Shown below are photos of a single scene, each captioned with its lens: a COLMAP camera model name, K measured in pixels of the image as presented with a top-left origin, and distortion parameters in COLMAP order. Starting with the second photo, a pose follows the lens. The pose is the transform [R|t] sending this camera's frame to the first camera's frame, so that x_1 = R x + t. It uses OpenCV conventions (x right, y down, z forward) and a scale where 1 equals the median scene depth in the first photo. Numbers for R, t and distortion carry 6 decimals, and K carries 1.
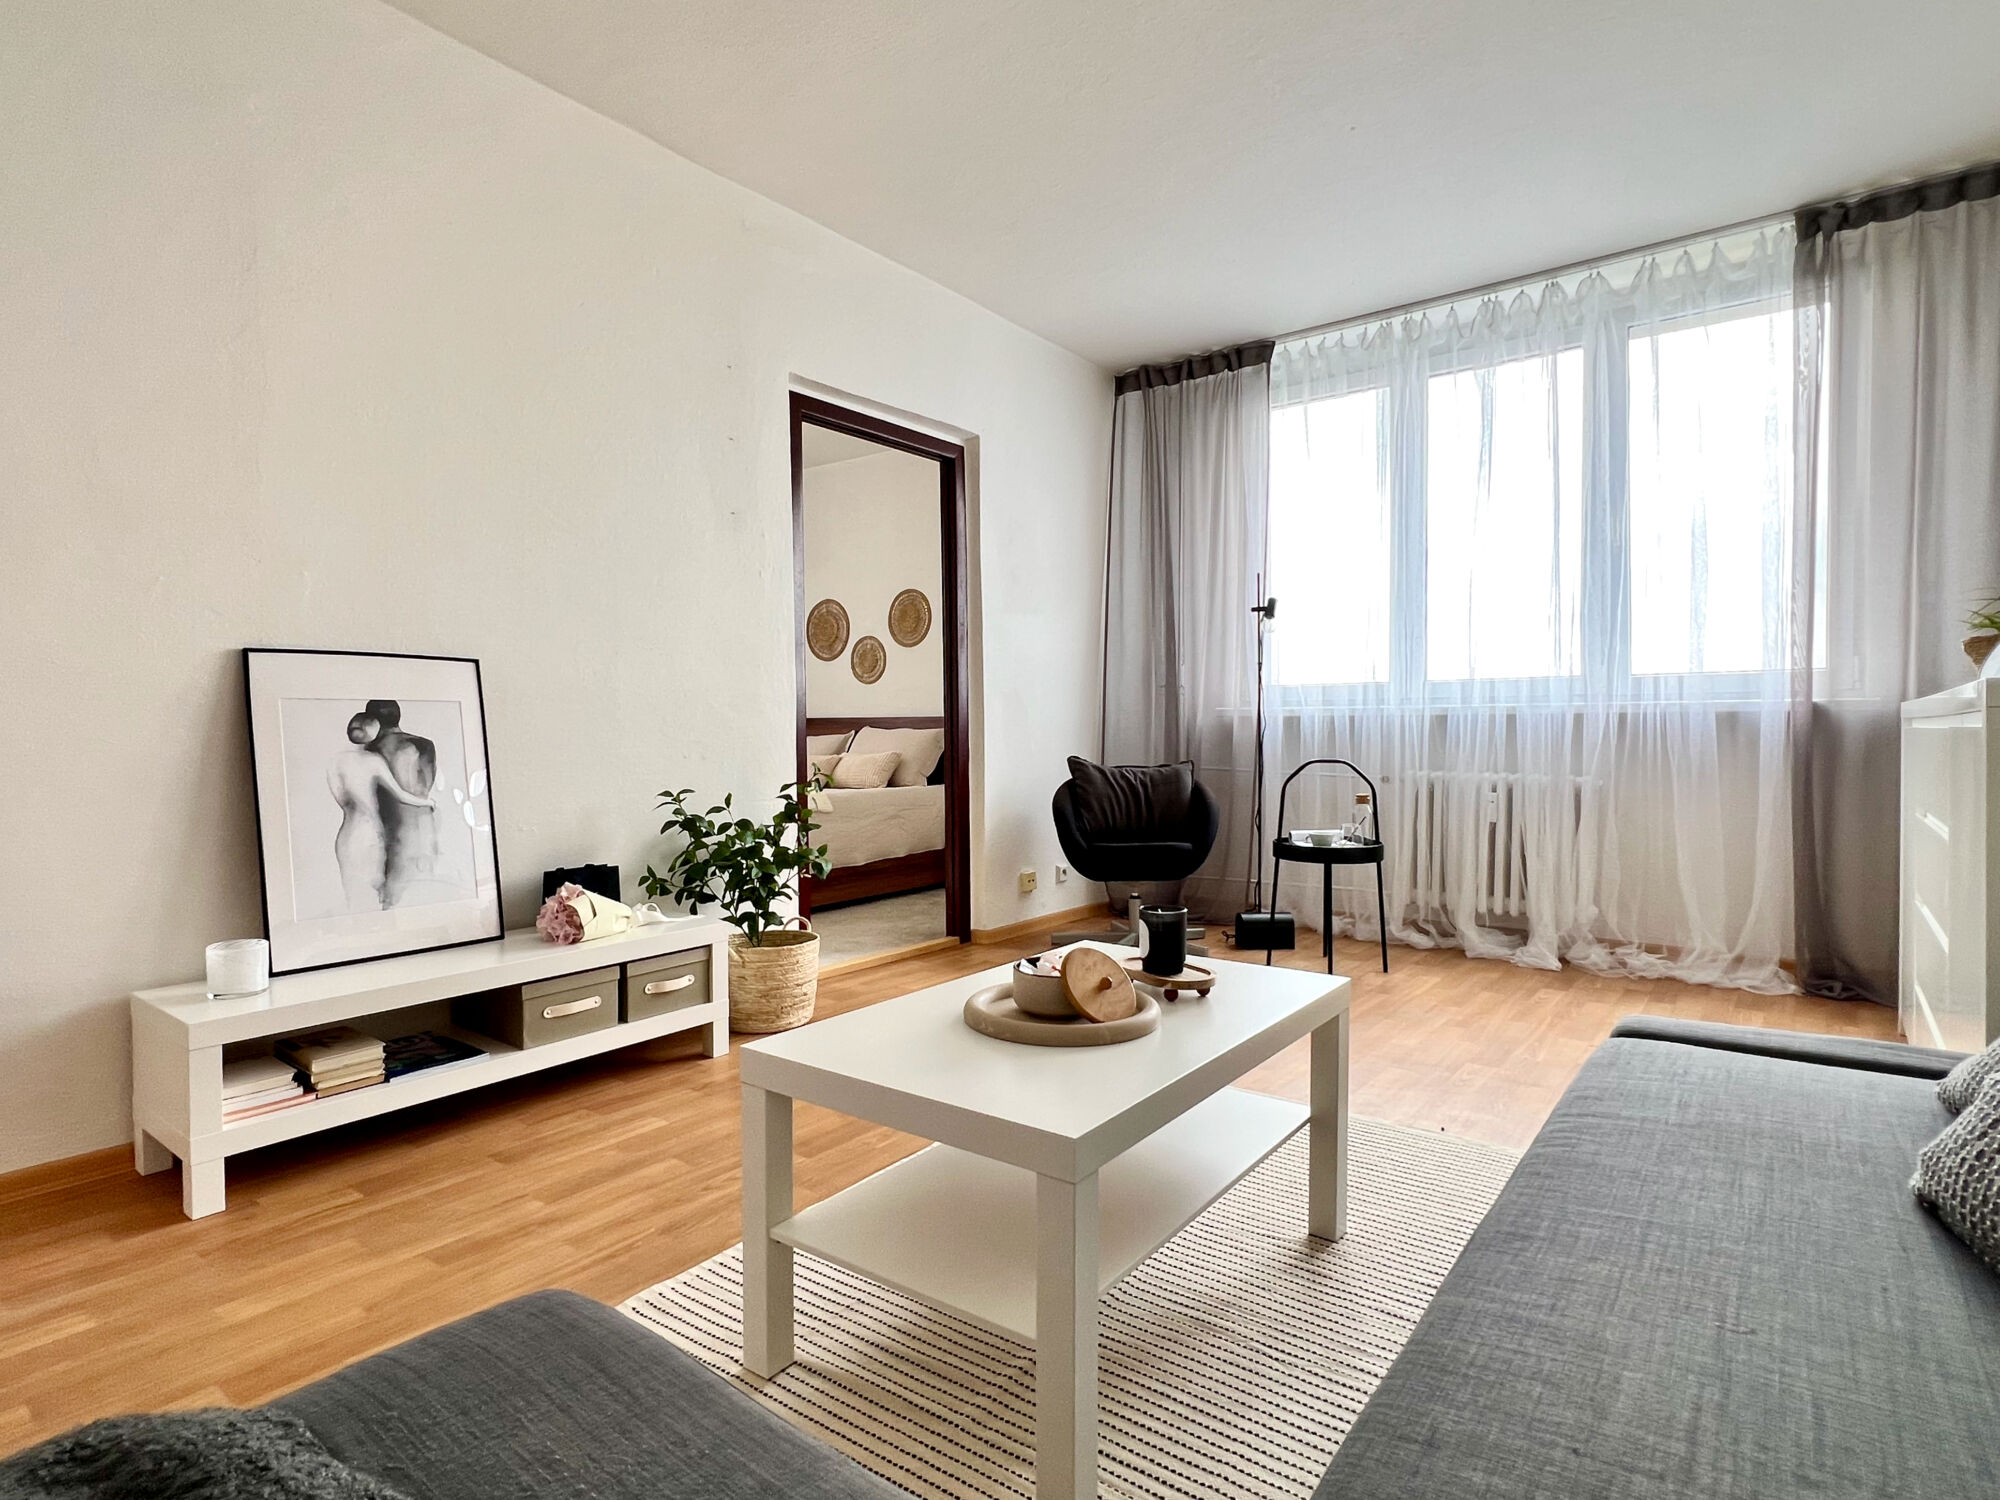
lens RADIAL K [[1056.8, 0, 1000.0], [0, 1056.8, 750.0], [0, 0, 1]] dist [-0.002873, 0.007926]
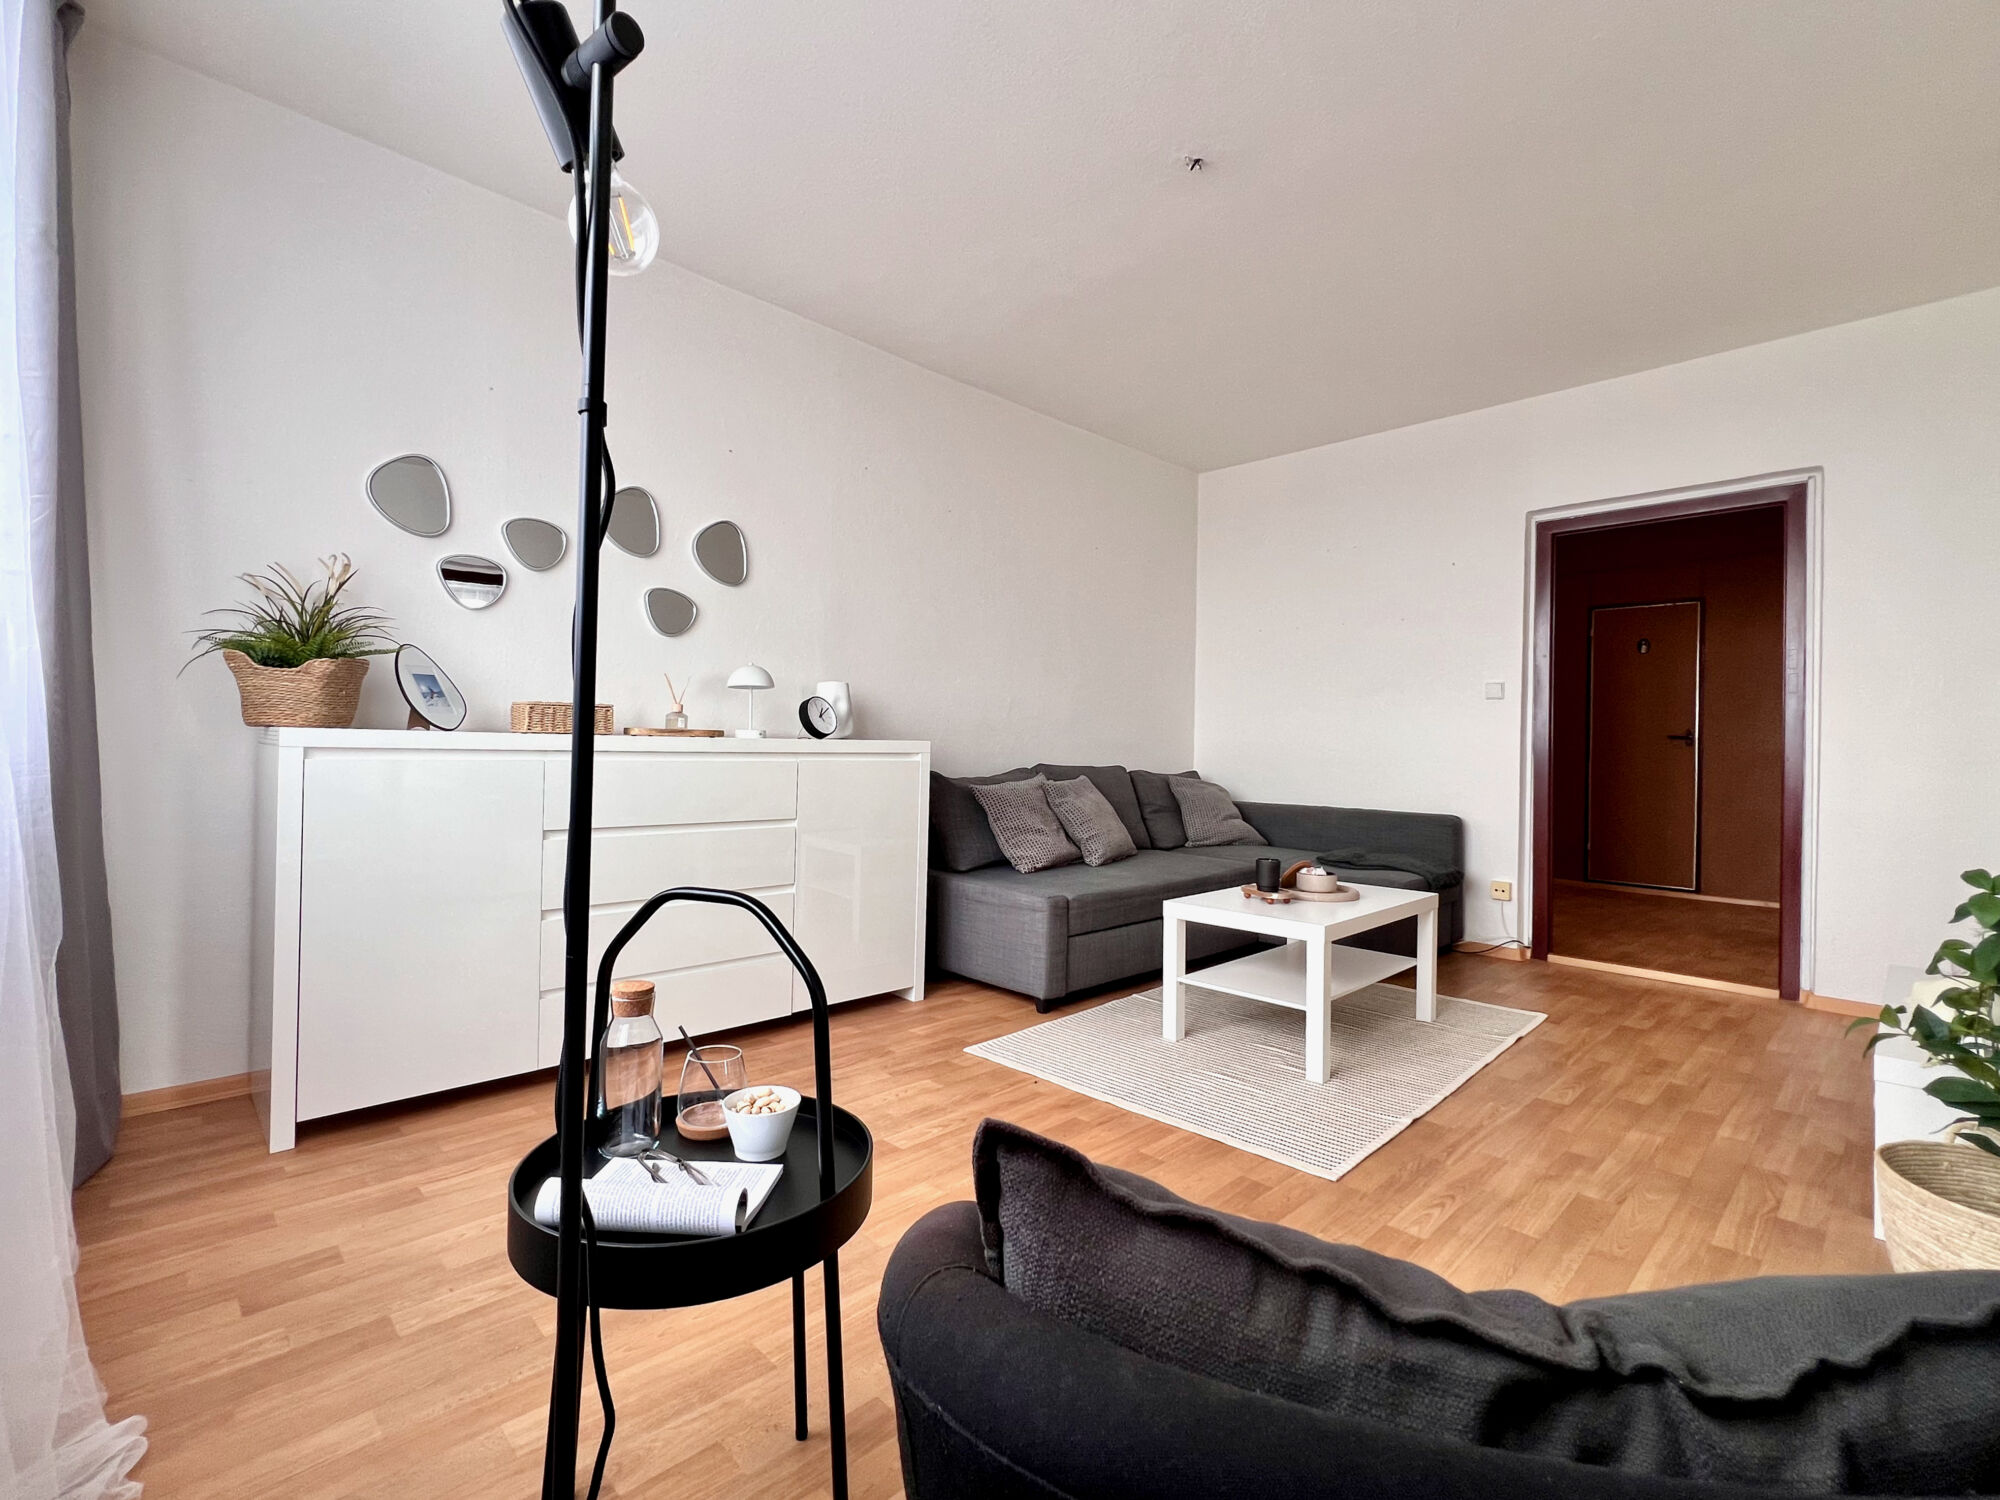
lens RADIAL K [[906.9, 0, 1000.0], [0, 906.9, 750.0], [0, 0, 1]] dist [0.003678, 0.000440]
pose [[-0.988949, -0.017079, 0.147270, 0.200655], [-0.014314, 0.999701, 0.019814, -0.040336], [-0.147564, 0.017487, -0.988898, 1.360599]]
